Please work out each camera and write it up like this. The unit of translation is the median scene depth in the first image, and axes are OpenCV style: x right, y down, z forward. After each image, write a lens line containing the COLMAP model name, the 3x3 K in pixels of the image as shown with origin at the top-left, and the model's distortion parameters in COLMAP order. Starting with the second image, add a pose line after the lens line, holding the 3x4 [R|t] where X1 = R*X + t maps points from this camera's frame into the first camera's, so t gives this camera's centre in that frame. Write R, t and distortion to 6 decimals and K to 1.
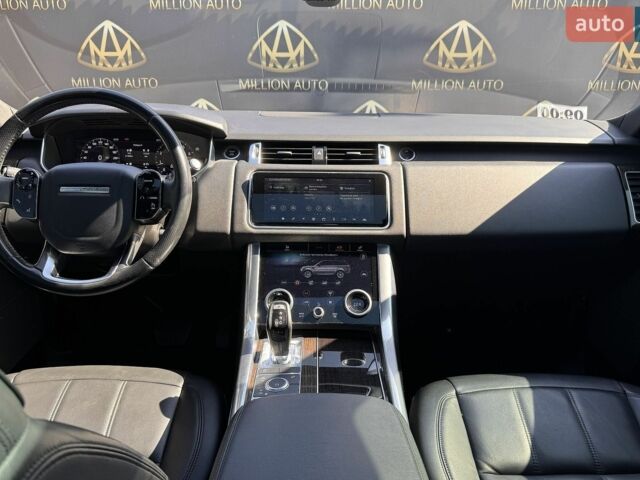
lens RADIAL K [[542.6, 0, 325.7], [0, 542.6, 246.5], [0, 0, 1]] dist [0.044592, -0.073637]
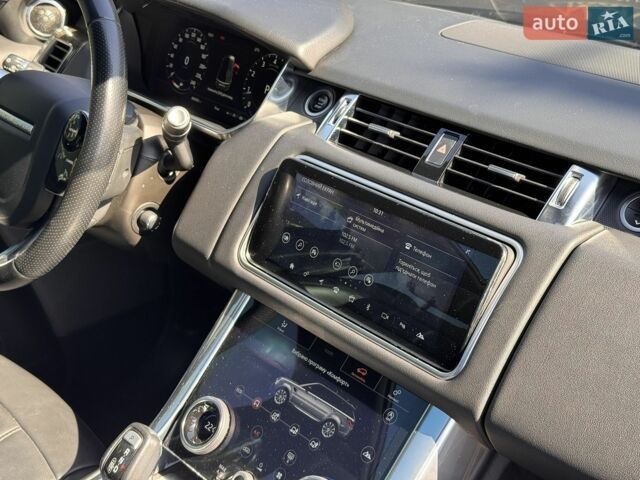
lens RADIAL K [[892.7, 0, 323.1], [0, 892.7, 241.4], [0, 0, 1]] dist [0.022519, 0.000000]
pose [[0.685184, 0.325095, -0.651795, 0.443491], [-0.266498, 0.944712, 0.191043, -0.228827], [0.677865, 0.042802, 0.733939, 0.442165]]
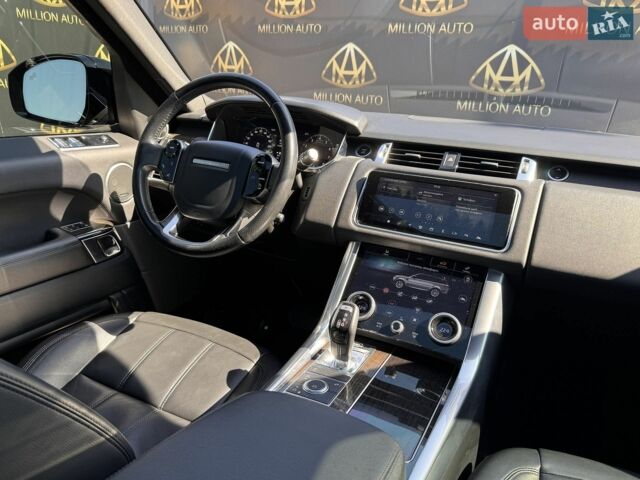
lens RADIAL K [[500.0, 0, 309.4], [0, 500.0, 242.5], [0, 0, 1]] dist [0.028449, -0.058842]
pose [[0.877422, 0.181204, -0.444179, 0.192520], [-0.197960, 0.980170, 0.008817, 0.004221], [0.436969, 0.080193, 0.895895, 0.164186]]
